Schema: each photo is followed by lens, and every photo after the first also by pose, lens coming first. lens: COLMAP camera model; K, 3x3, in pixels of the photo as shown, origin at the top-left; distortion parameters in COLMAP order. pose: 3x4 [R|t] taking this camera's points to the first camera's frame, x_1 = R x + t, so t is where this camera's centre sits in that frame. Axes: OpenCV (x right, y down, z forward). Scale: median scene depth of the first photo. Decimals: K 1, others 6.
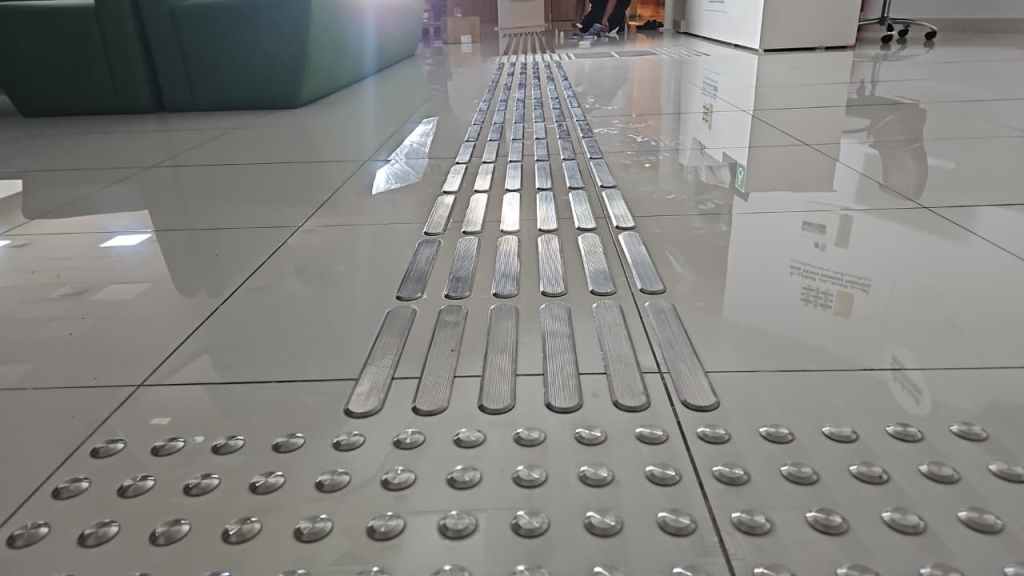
lens RADIAL K [[686.0, 0, 514.9], [0, 686.0, 279.7], [0, 0, 1]] dist [0.086196, -0.086927]
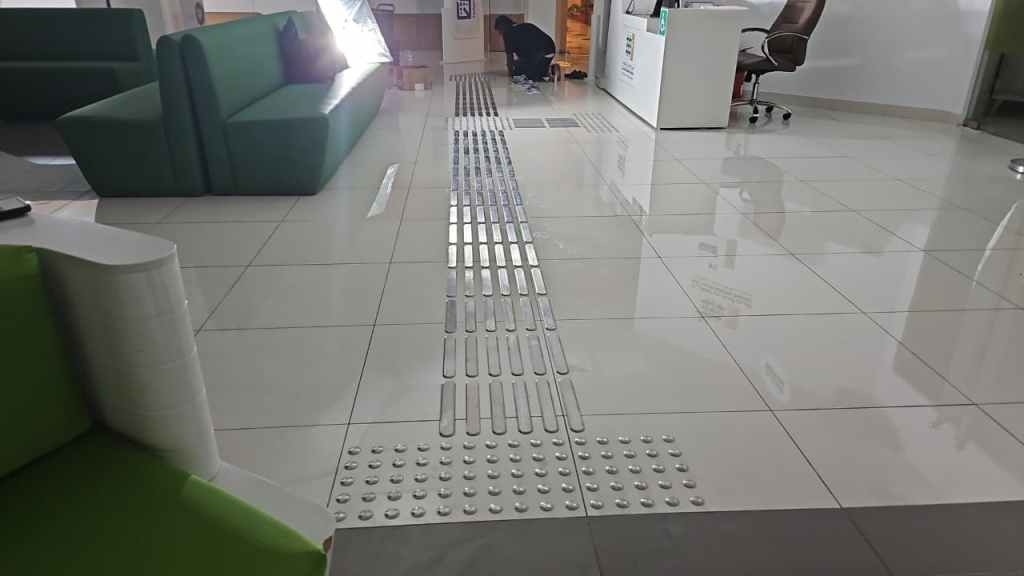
lens RADIAL K [[686.0, 0, 514.9], [0, 686.0, 279.7], [0, 0, 1]] dist [0.086196, -0.086927]
pose [[0.994929, 0.005561, 0.100427, -0.038151], [-0.007368, 0.999817, 0.017638, -0.070782], [-0.100311, -0.018289, 0.994788, -0.256578]]
